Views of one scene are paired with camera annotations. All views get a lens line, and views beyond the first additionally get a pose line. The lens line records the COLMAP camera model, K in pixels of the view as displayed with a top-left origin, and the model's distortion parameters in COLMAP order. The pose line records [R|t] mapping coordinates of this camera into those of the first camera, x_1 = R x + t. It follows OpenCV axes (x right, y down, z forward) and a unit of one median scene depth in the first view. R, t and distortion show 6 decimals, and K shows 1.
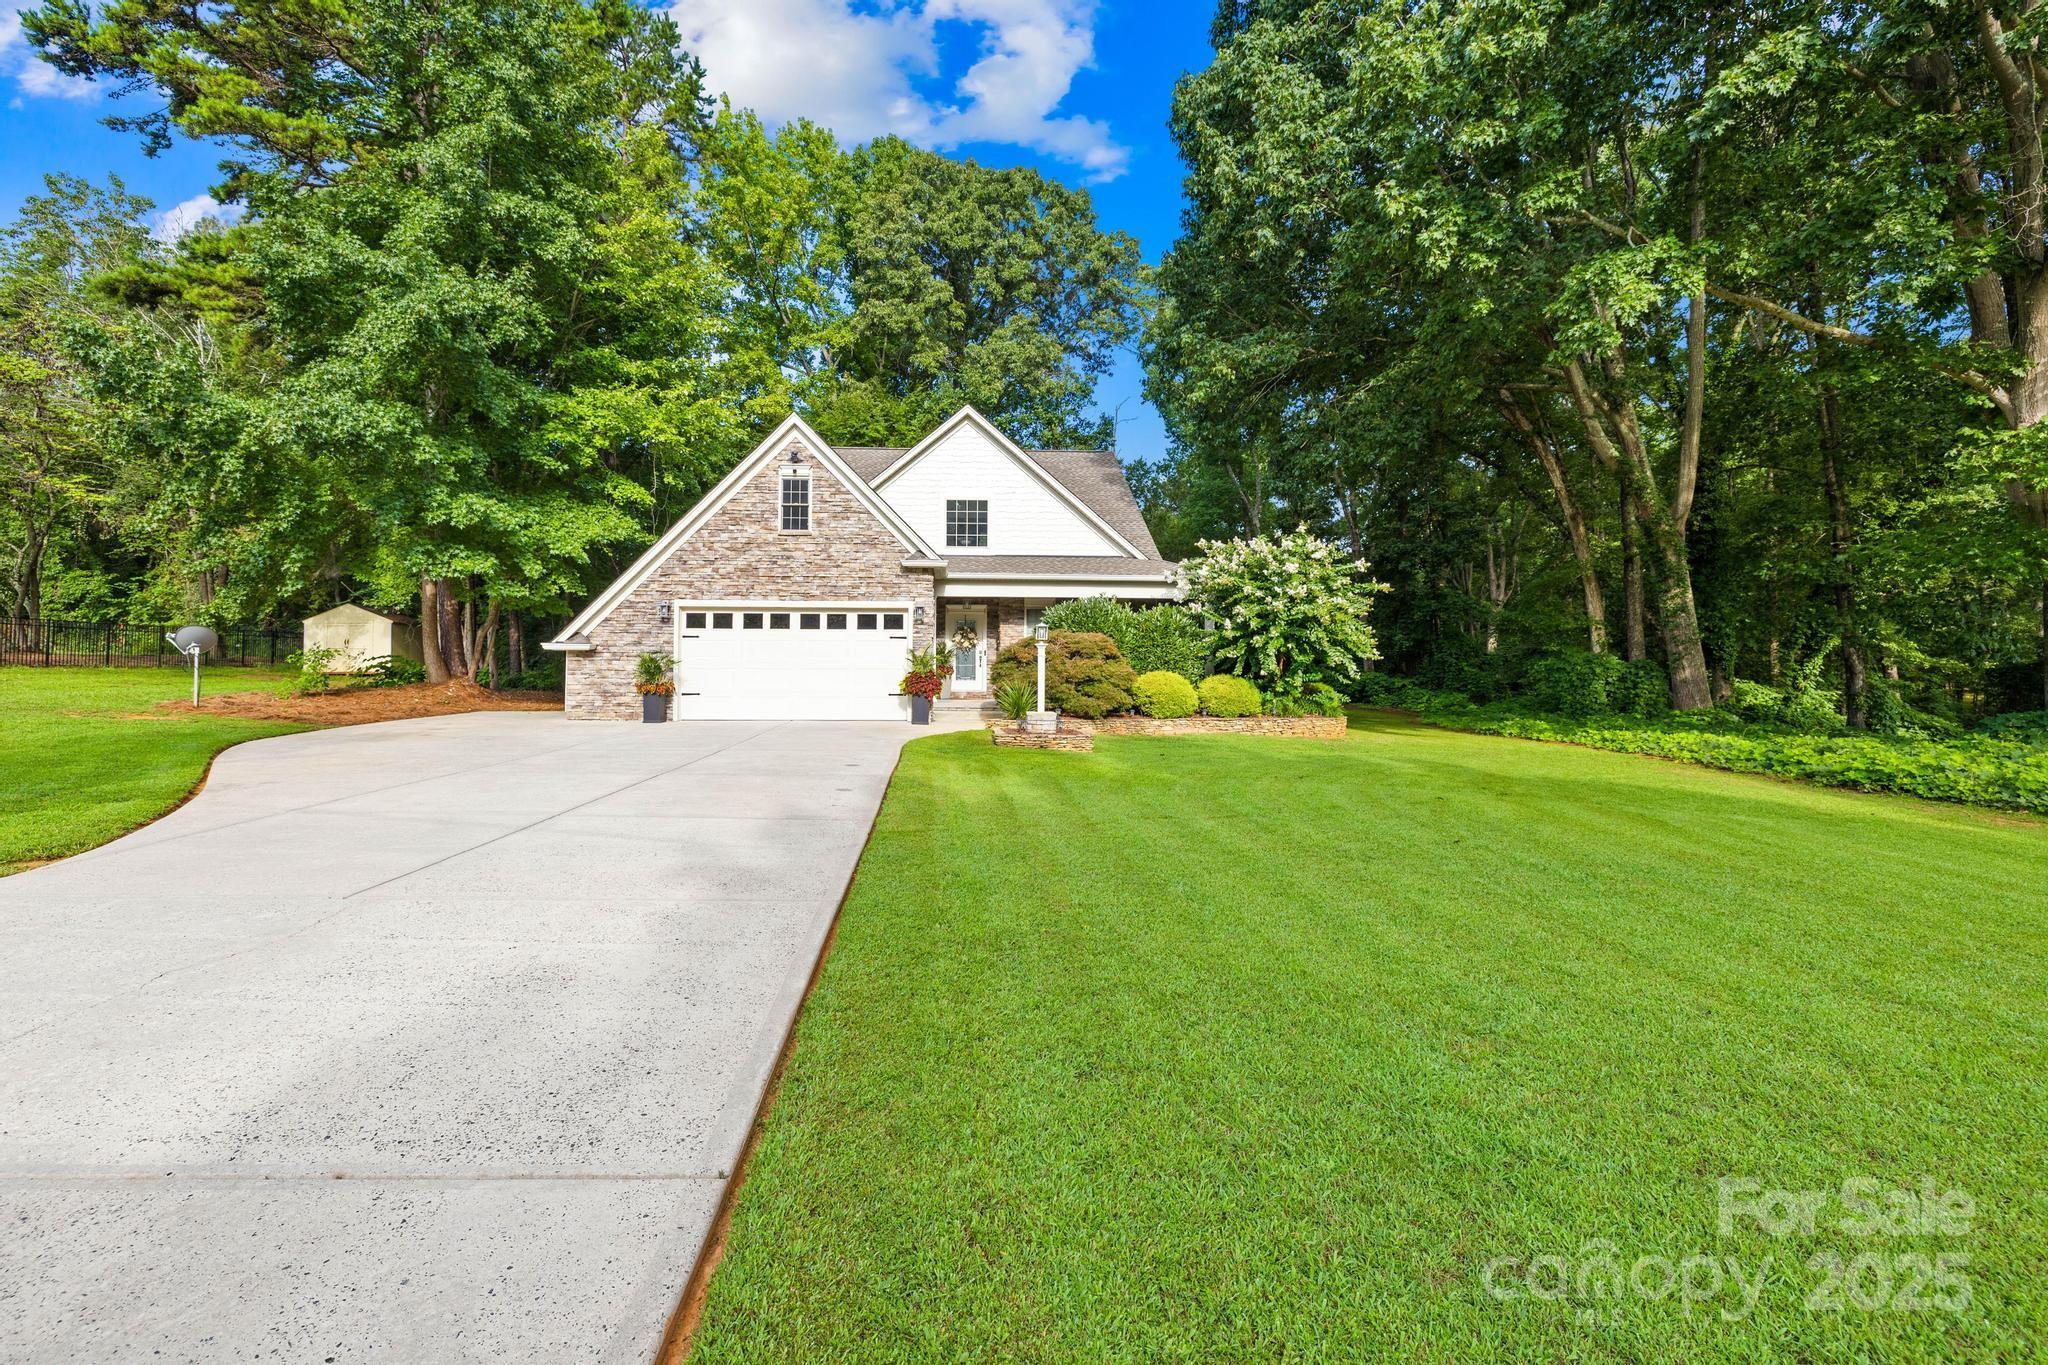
lens RADIAL K [[896.6, 0, 1016.8], [0, 896.6, 665.6], [0, 0, 1]] dist [0.001131, 0.000110]
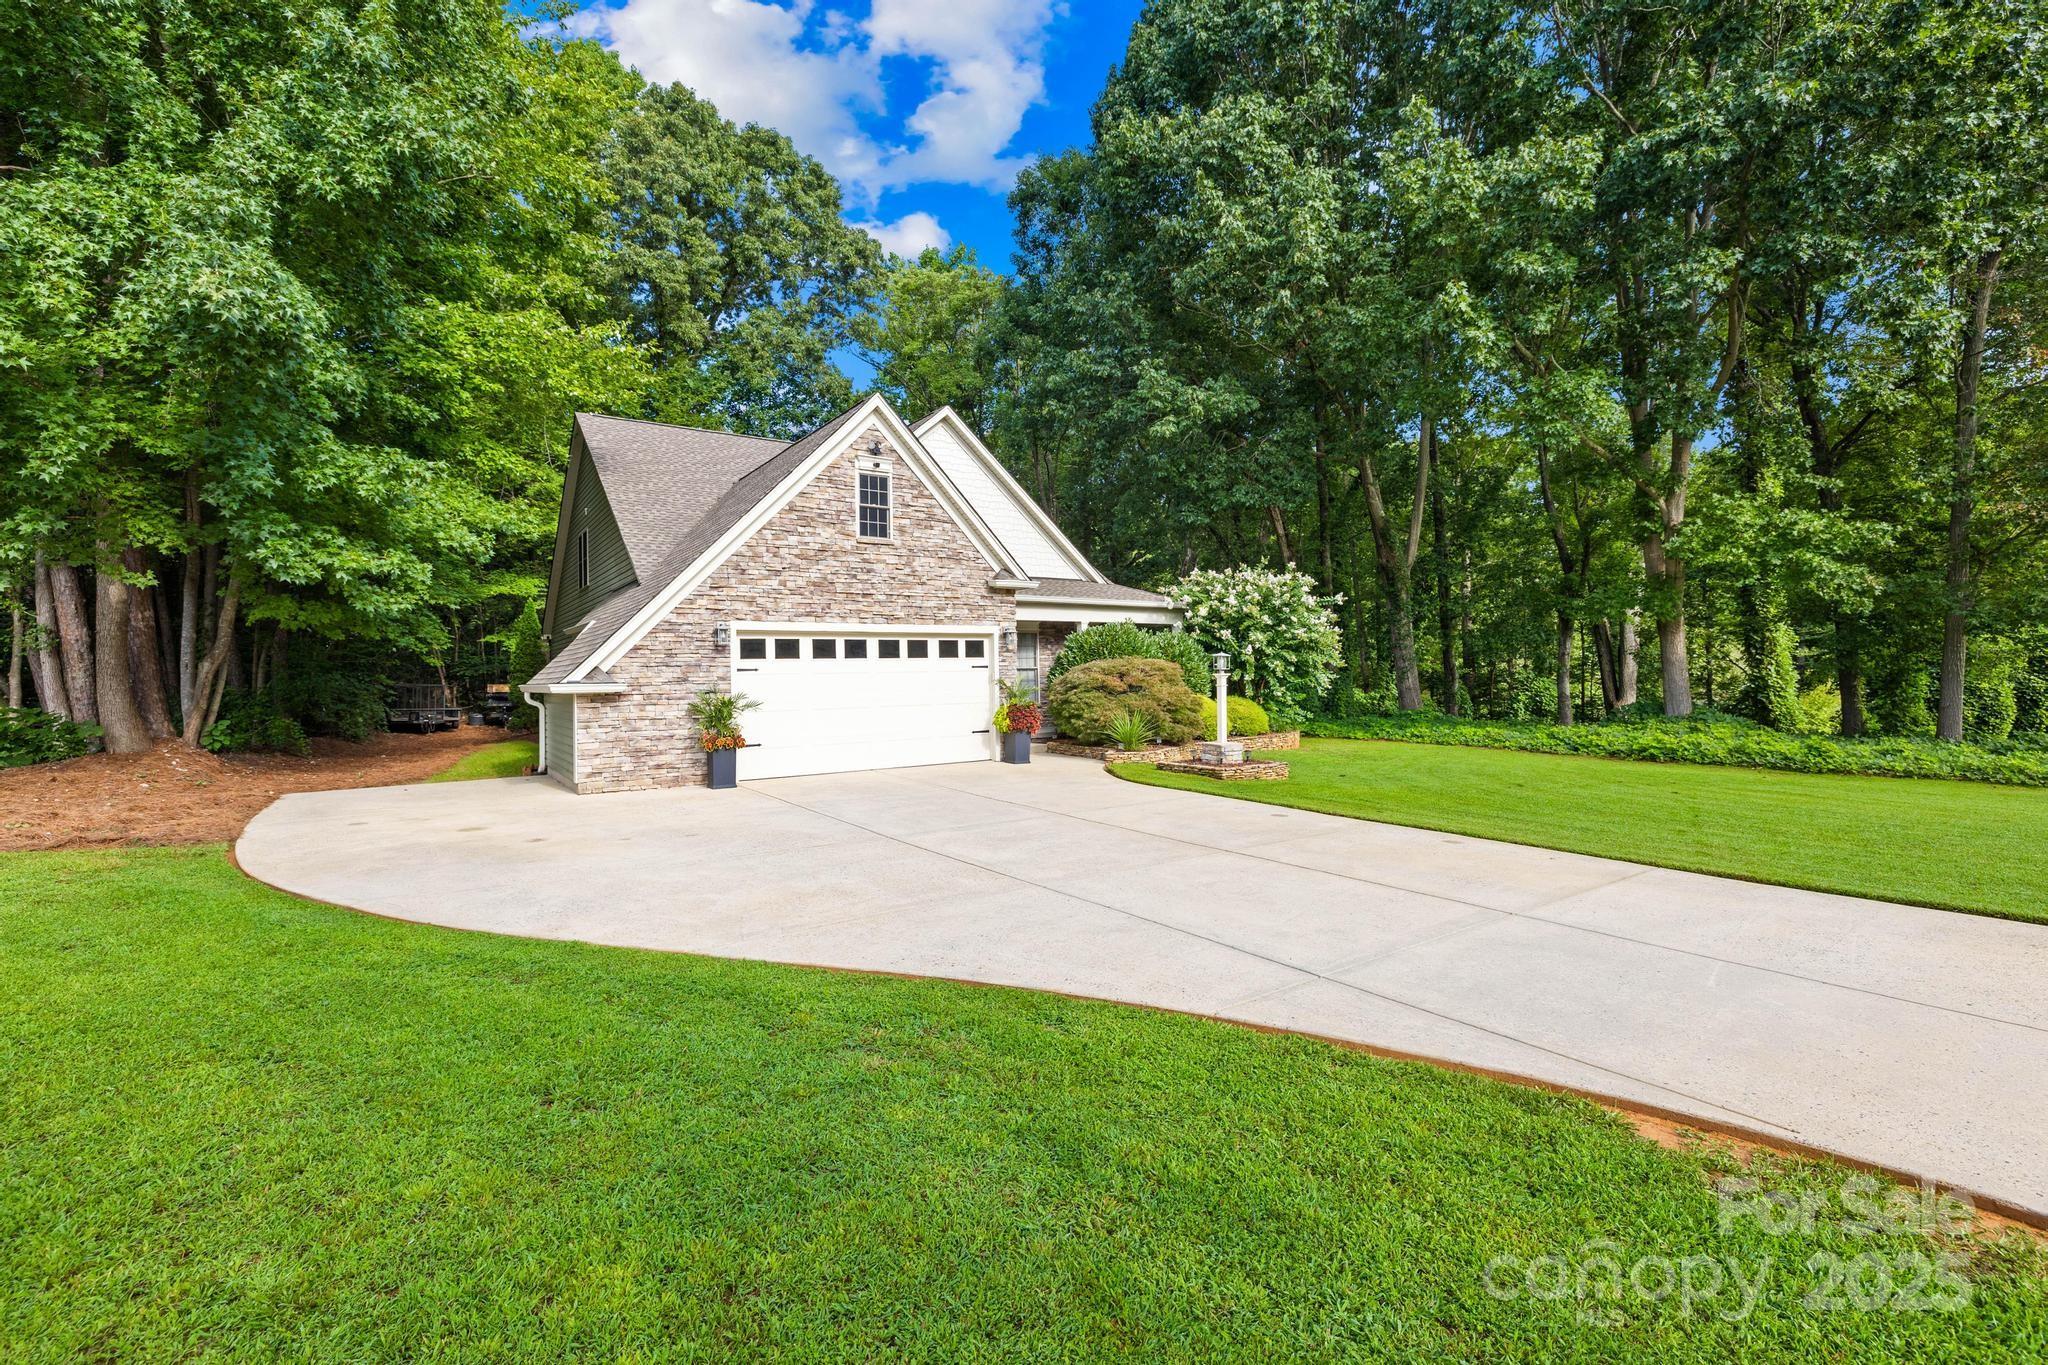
lens RADIAL K [[896.6, 0, 1019.5], [0, 896.6, 685.5], [0, 0, 1]] dist [0.001131, 0.000110]
pose [[0.842620, -0.026796, 0.537842, -0.579117], [0.023142, 0.999640, 0.013547, -0.024322], [-0.538011, 0.001032, 0.842937, 0.240952]]
